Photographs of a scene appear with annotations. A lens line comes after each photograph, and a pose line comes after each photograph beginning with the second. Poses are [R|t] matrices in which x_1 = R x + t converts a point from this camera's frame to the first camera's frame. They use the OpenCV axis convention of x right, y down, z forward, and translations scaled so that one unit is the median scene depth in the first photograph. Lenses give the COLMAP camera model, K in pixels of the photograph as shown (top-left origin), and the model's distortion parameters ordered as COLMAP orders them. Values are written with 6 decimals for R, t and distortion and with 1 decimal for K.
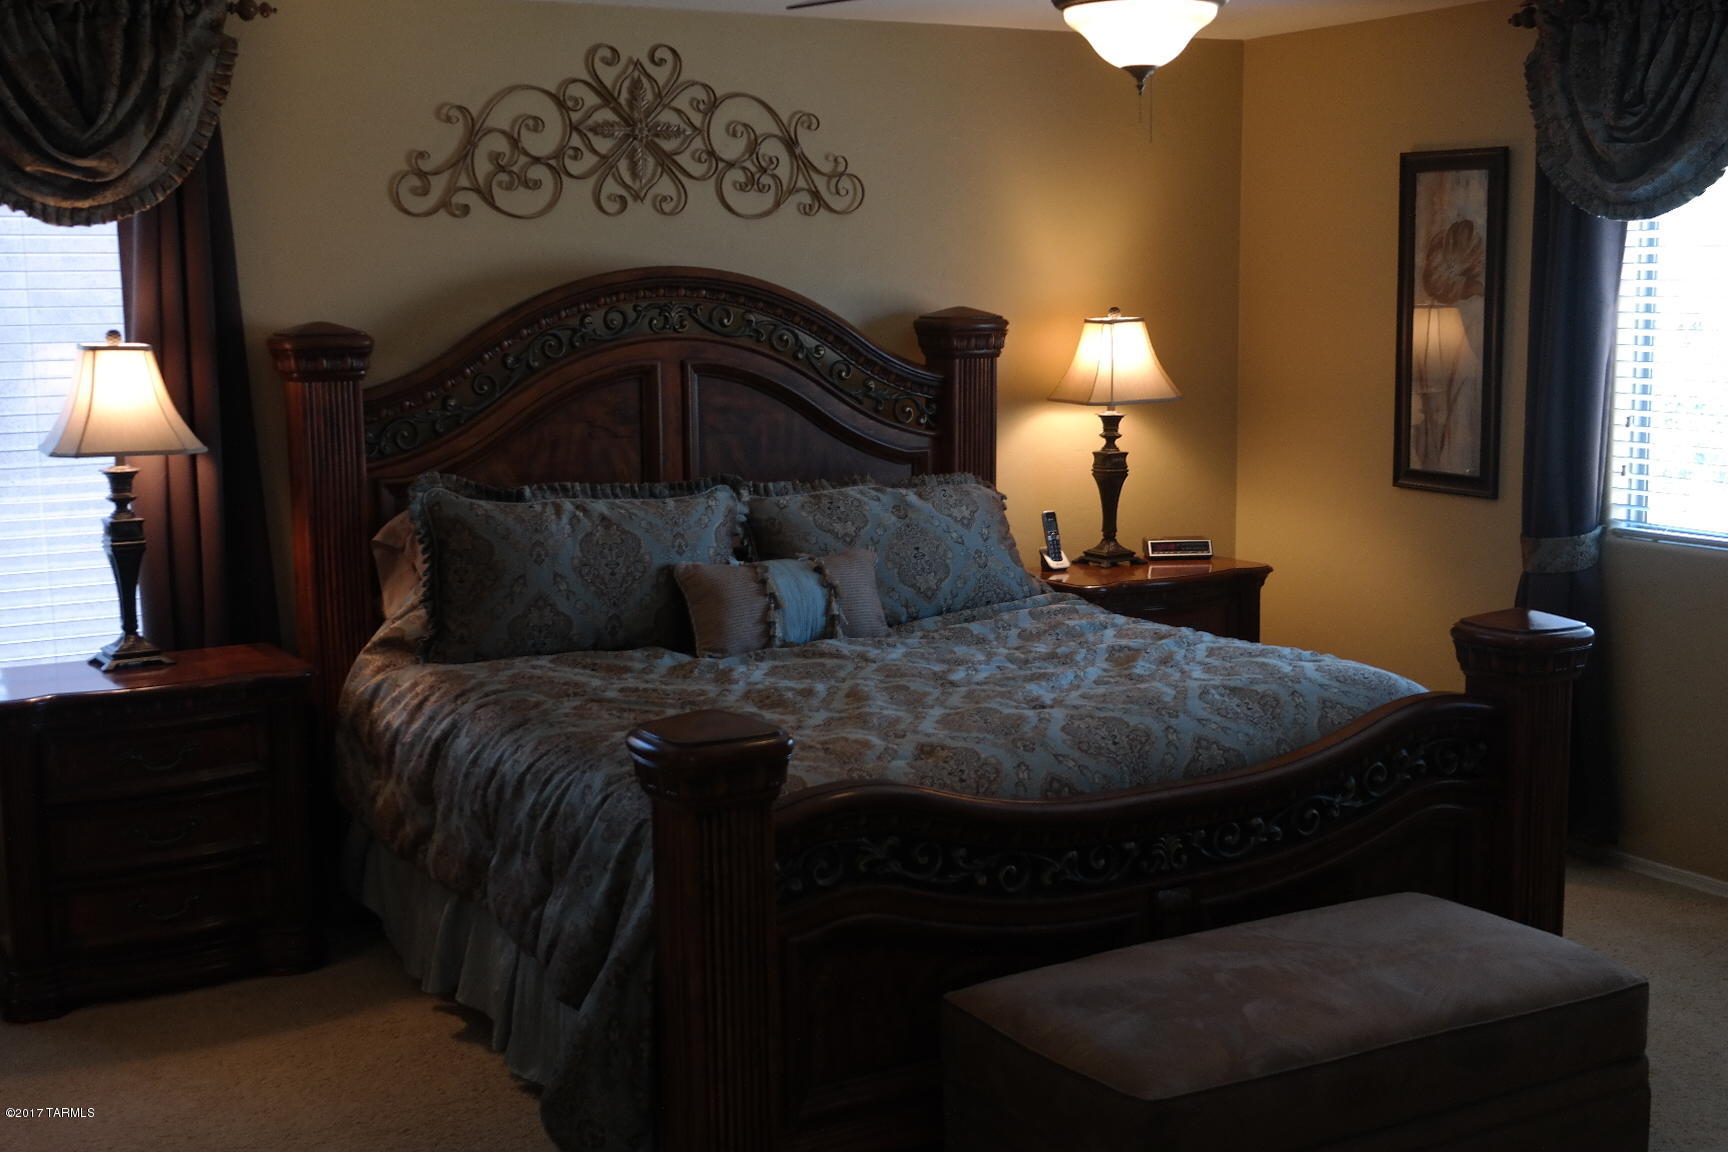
lens RADIAL K [[2080.5, 0, 868.9], [0, 2080.5, 579.3], [0, 0, 1]] dist [0.005943, 0.000000]
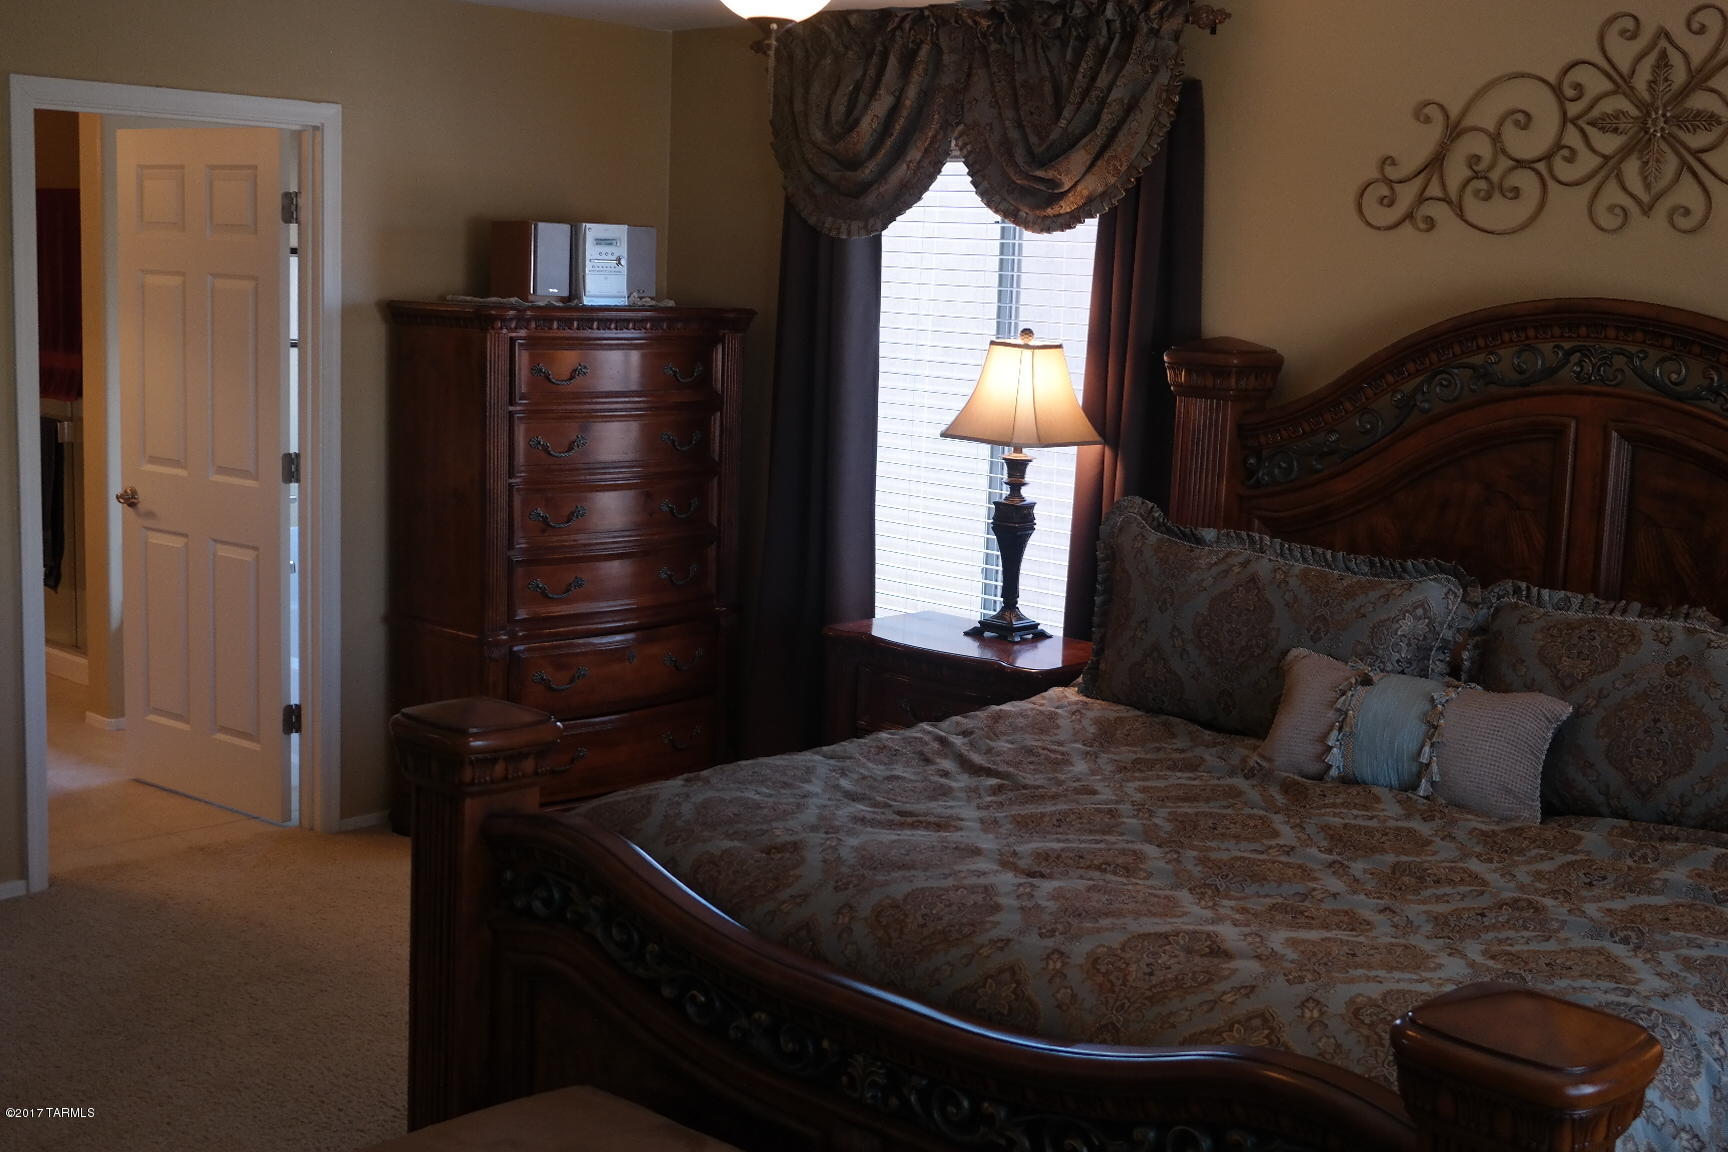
lens RADIAL K [[2080.5, 0, 868.9], [0, 2080.5, 571.5], [0, 0, 1]] dist [0.005943, 0.000000]
pose [[0.285740, 0.161673, -0.944571, 0.572632], [-0.183612, 0.976641, 0.111618, -0.089312], [0.940553, 0.141541, 0.308750, 0.530858]]
